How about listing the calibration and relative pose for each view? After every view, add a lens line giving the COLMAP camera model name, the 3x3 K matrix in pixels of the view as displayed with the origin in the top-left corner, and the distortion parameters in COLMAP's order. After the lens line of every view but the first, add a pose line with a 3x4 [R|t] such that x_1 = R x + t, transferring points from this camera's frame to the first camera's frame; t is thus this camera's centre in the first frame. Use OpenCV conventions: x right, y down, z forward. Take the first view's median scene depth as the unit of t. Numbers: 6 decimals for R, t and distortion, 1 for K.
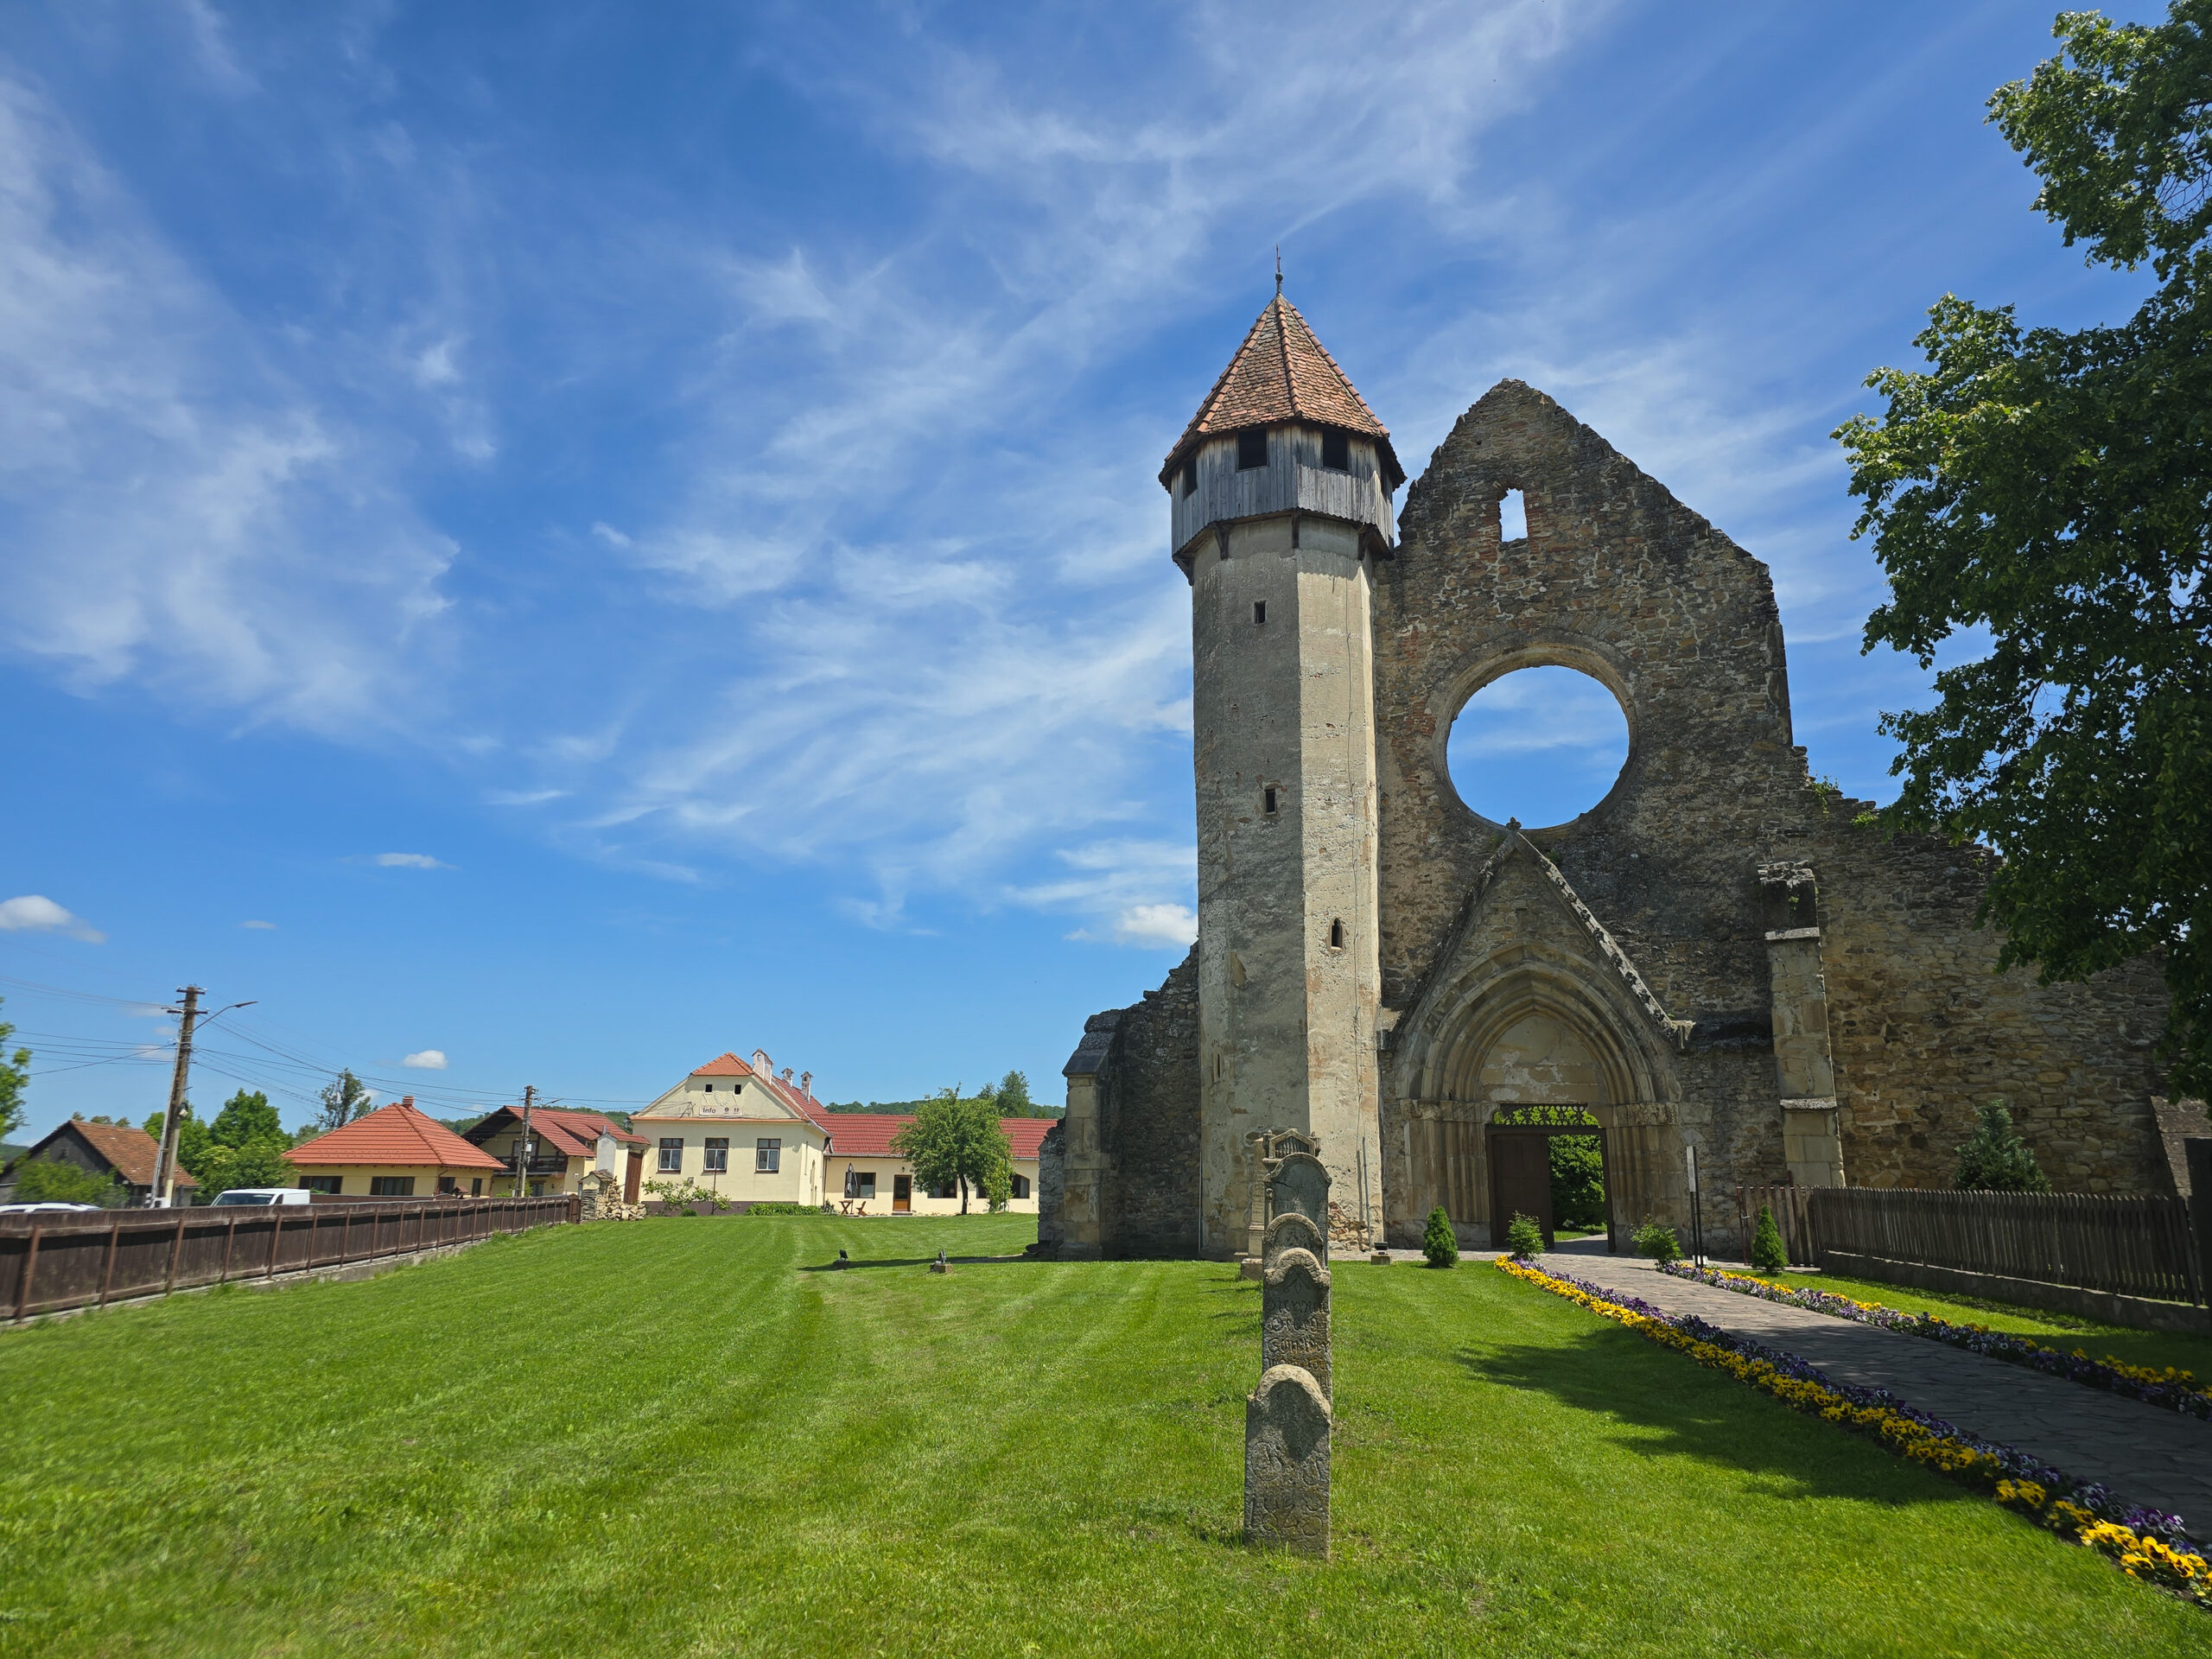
lens RADIAL K [[1463.4, 0, 1109.3], [0, 1463.4, 825.6], [0, 0, 1]] dist [0.061605, -0.036653]
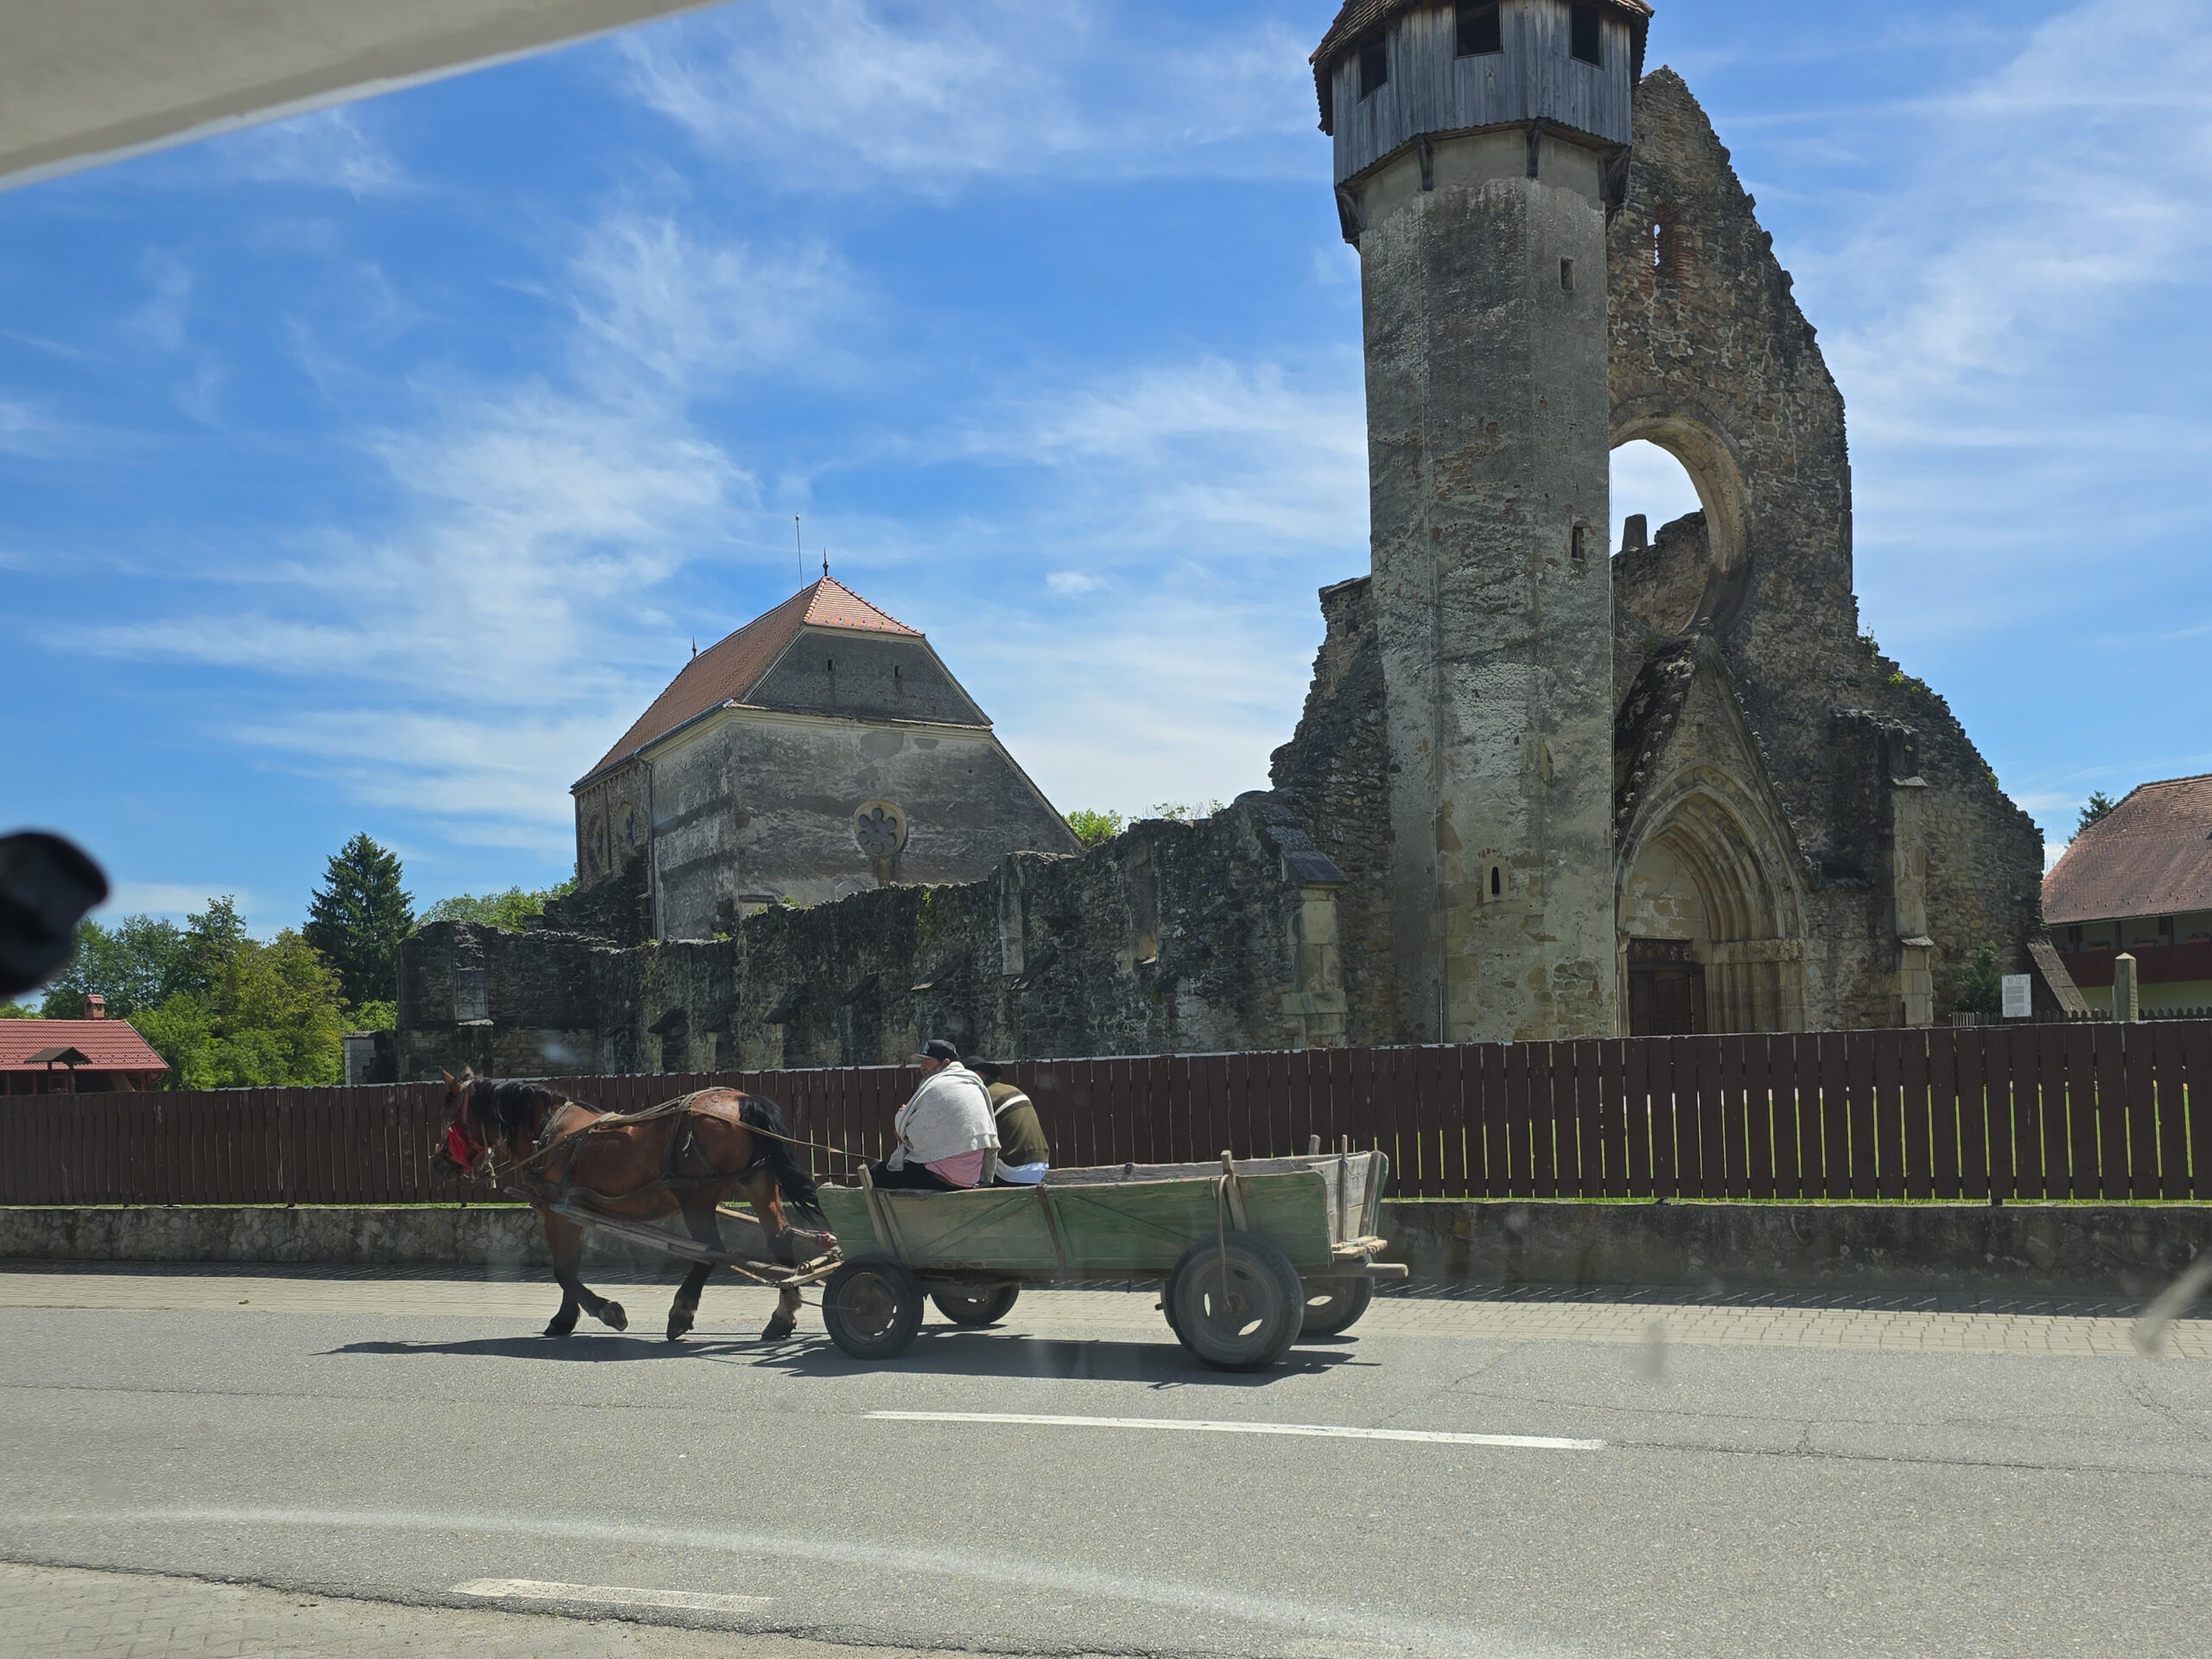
lens RADIAL K [[1860.6, 0, 1040.6], [0, 1860.6, 1061.7], [0, 0, 1]] dist [0.038006, -0.022071]
pose [[0.596093, -0.022806, 0.802592, -0.865403], [-0.161410, 0.975786, 0.147608, 0.151600], [-0.786524, -0.217535, 0.577978, 0.604420]]
